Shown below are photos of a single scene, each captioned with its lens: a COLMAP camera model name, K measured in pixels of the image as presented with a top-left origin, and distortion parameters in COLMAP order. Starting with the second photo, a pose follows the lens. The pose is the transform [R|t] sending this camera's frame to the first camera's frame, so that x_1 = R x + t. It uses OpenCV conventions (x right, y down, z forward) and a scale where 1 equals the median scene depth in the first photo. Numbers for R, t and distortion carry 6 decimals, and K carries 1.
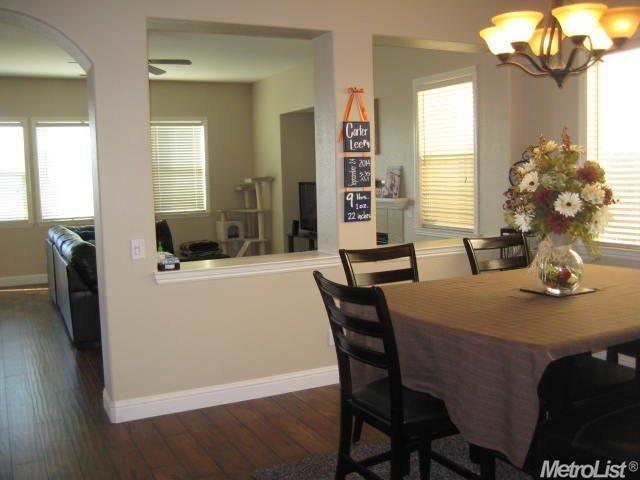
lens RADIAL K [[667.3, 0, 336.0], [0, 667.3, 247.3], [0, 0, 1]] dist [-0.088198, 0.000000]
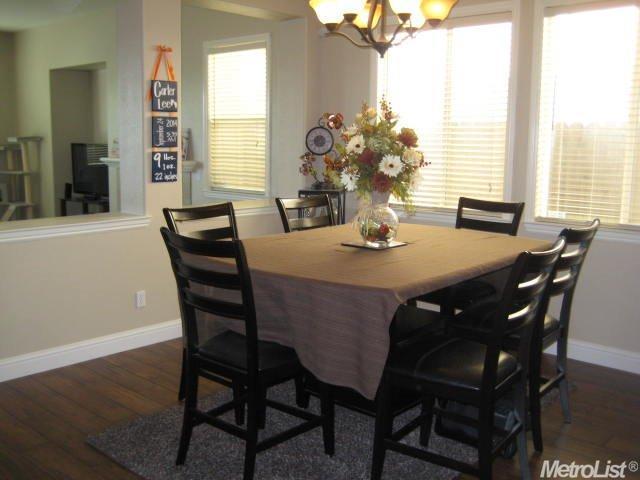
lens RADIAL K [[667.3, 0, 314.9], [0, 667.3, 242.6], [0, 0, 1]] dist [-0.088198, 0.000000]
pose [[0.938965, -0.017675, 0.343559, -0.100030], [0.003317, 0.999098, 0.042337, 0.010589], [-0.343997, -0.038614, 0.938176, -0.006829]]
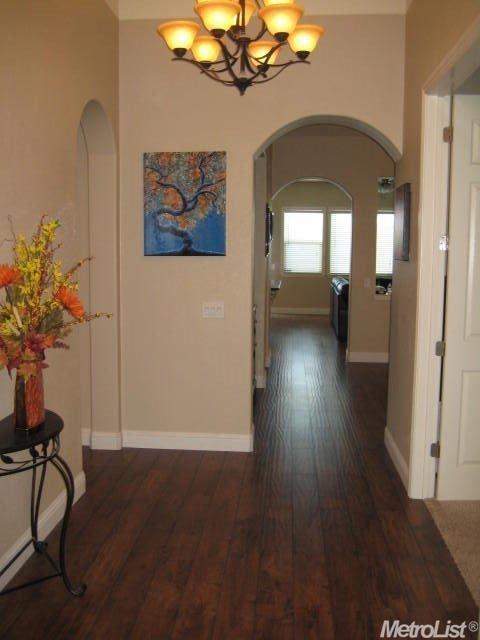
lens RADIAL K [[667.3, 0, 239.9], [0, 667.3, 320.2], [0, 0, 1]] dist [-0.088198, 0.000000]
pose [[0.843411, 0.088472, -0.529935, 0.390341], [-0.085466, 0.995882, 0.030239, 0.071376], [0.530428, 0.019788, 0.847499, -0.807608]]
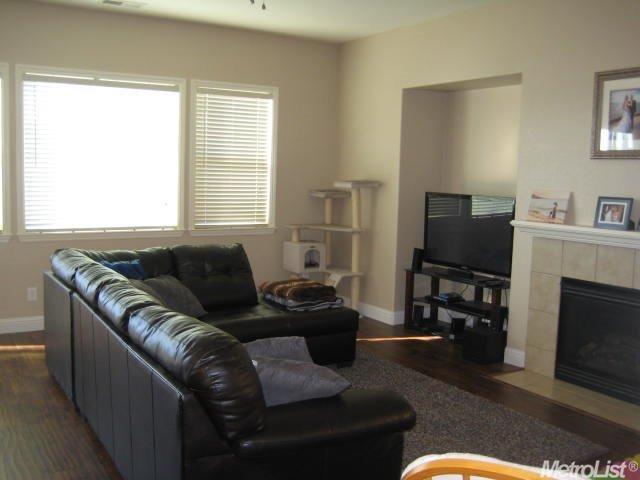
lens RADIAL K [[667.3, 0, 325.5], [0, 667.3, 240.4], [0, 0, 1]] dist [-0.088198, 0.000000]
pose [[0.994085, 0.045335, 0.098687, -0.406313], [-0.044553, 0.998956, -0.010110, -0.070157], [-0.099043, 0.005653, 0.995067, 0.637844]]
